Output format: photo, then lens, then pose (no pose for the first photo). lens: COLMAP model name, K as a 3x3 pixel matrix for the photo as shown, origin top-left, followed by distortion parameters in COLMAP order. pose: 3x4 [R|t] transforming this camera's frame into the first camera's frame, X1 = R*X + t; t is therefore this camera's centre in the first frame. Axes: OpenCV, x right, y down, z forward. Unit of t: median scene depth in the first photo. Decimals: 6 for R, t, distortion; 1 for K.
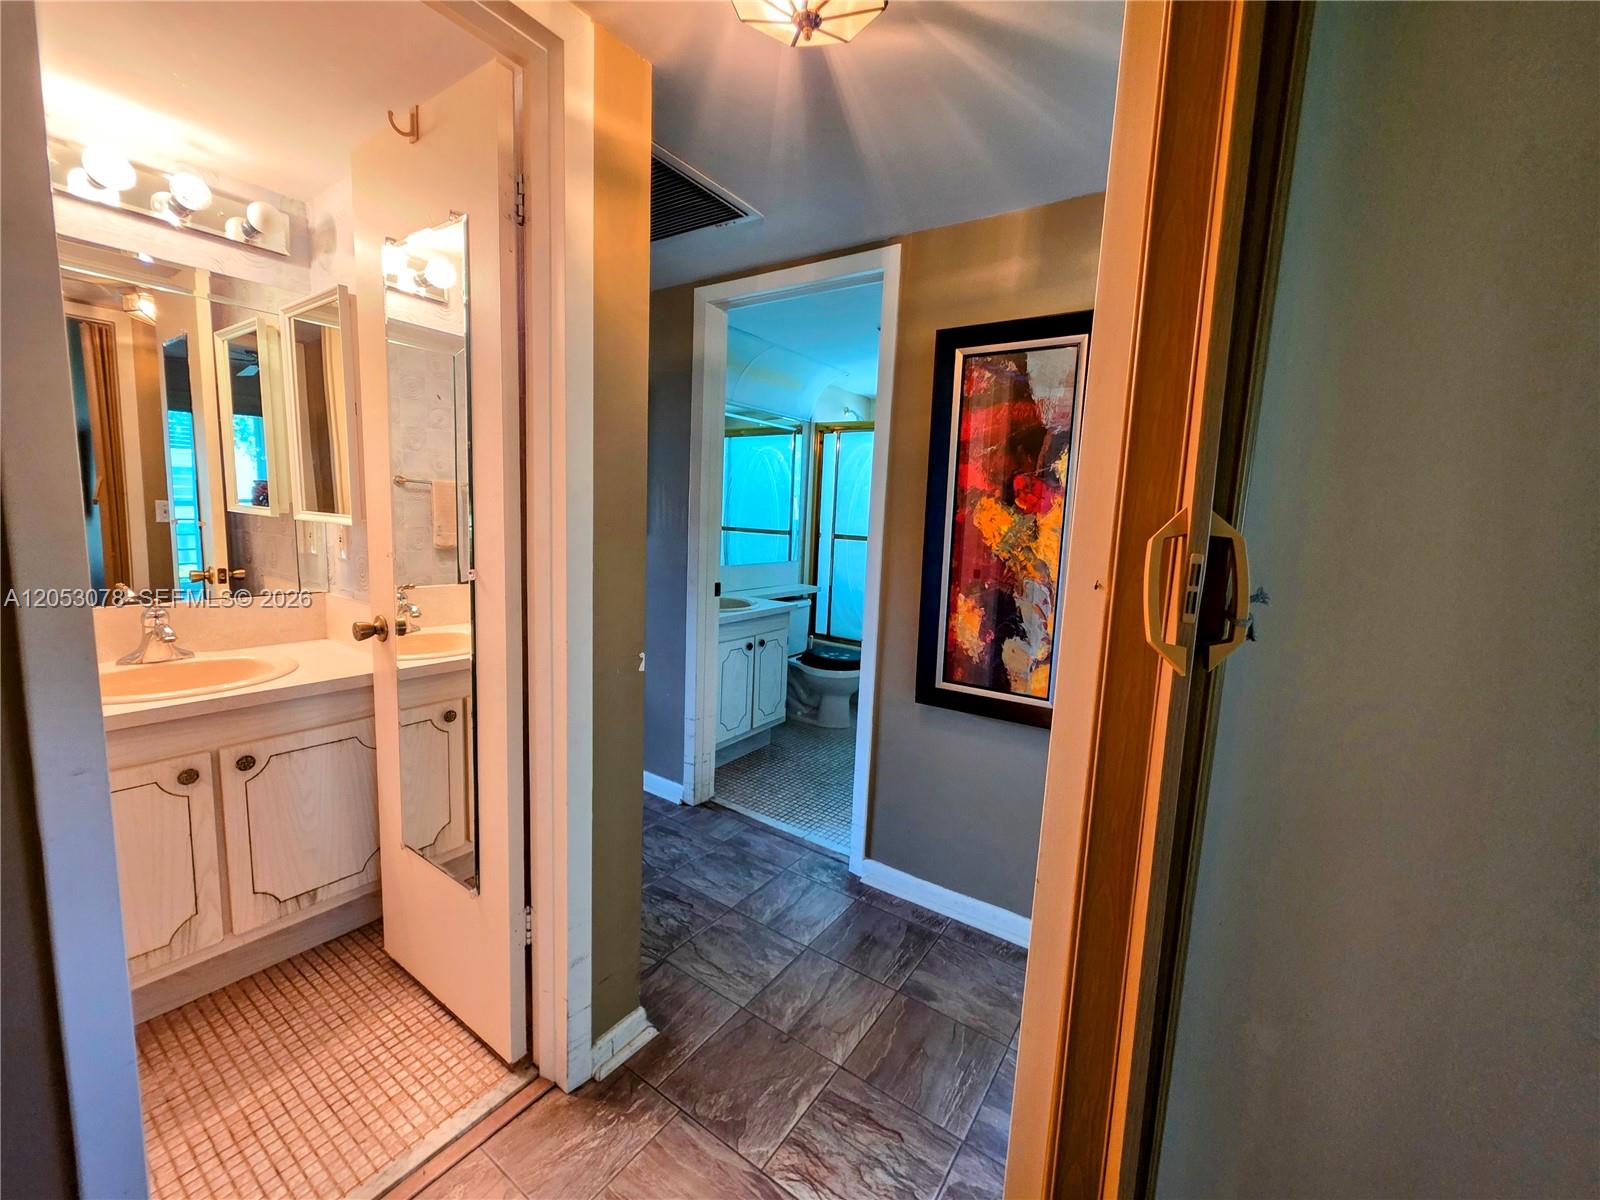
lens RADIAL K [[636.3, 0, 805.4], [0, 636.3, 595.6], [0, 0, 1]] dist [0.002543, -0.000059]
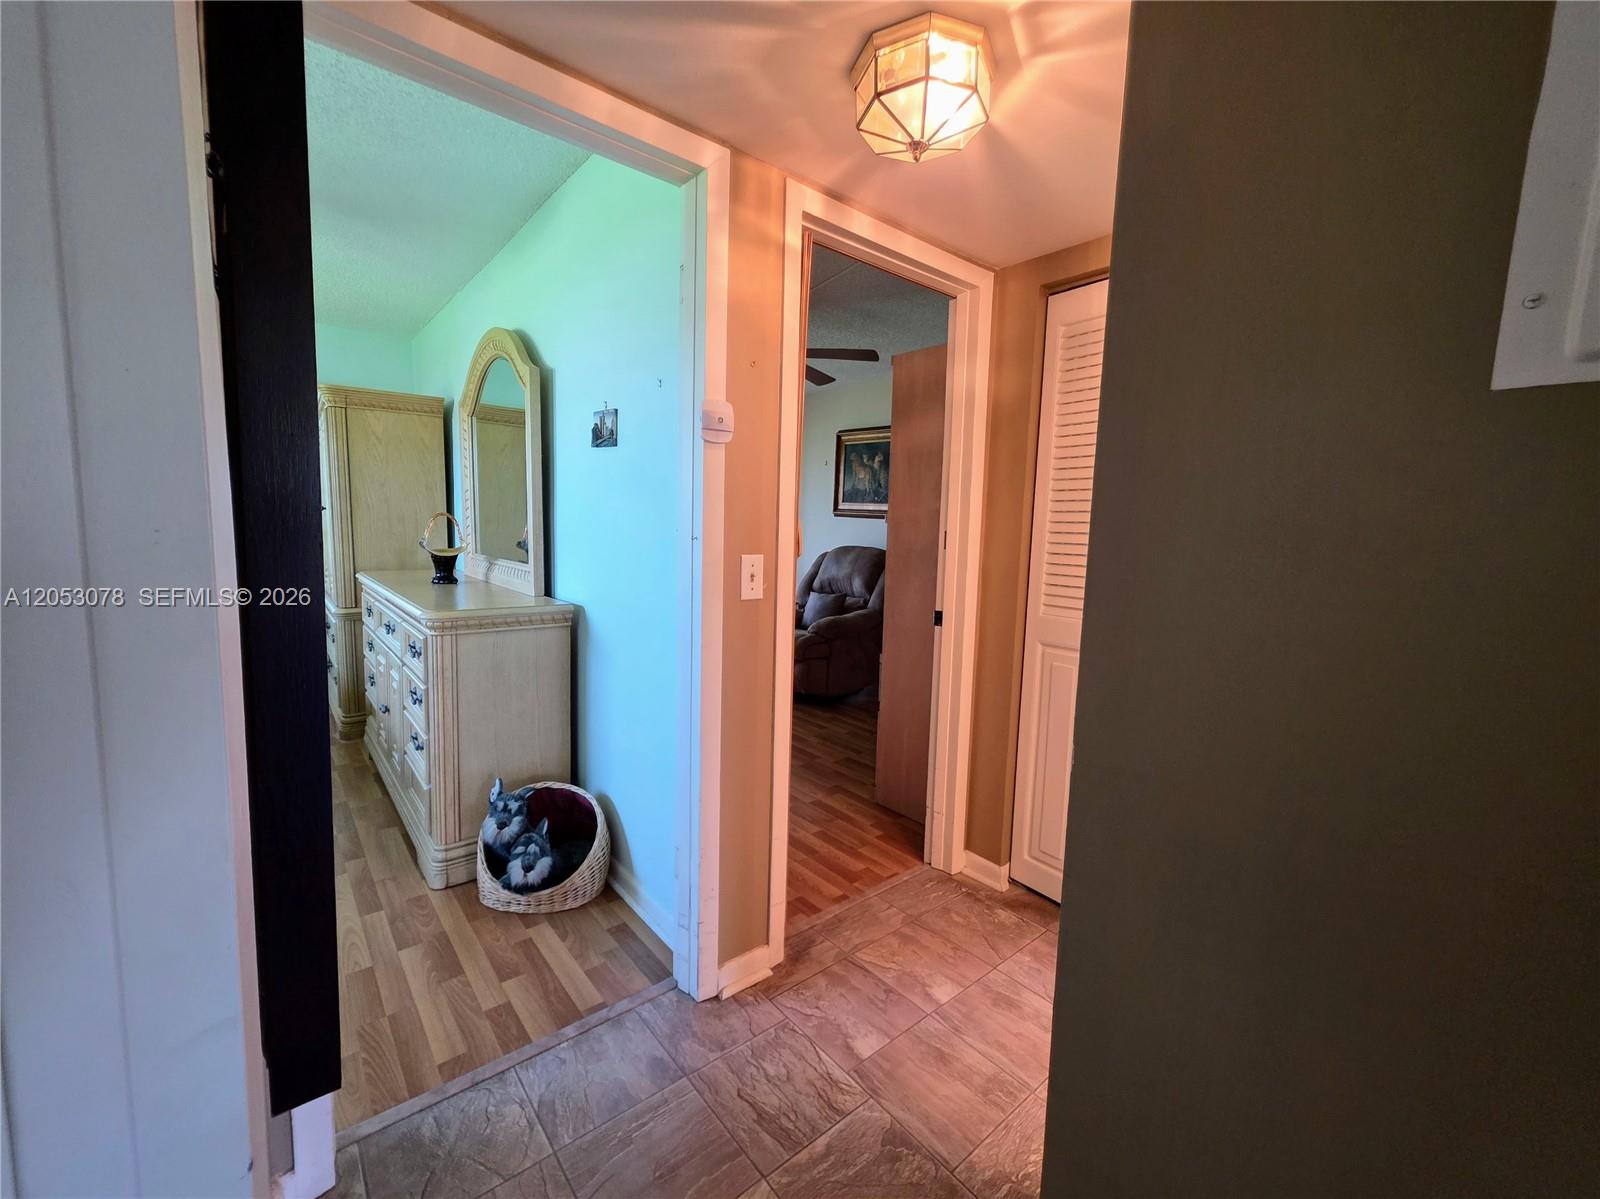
lens RADIAL K [[665.2, 0, 800.0], [0, 665.2, 599.5], [0, 0, 1]] dist [0.000473, -0.000071]
pose [[-0.960300, -0.098394, 0.261041, -0.158858], [-0.033515, 0.969648, 0.242197, -0.227430], [-0.276949, 0.223833, -0.934451, 1.824378]]
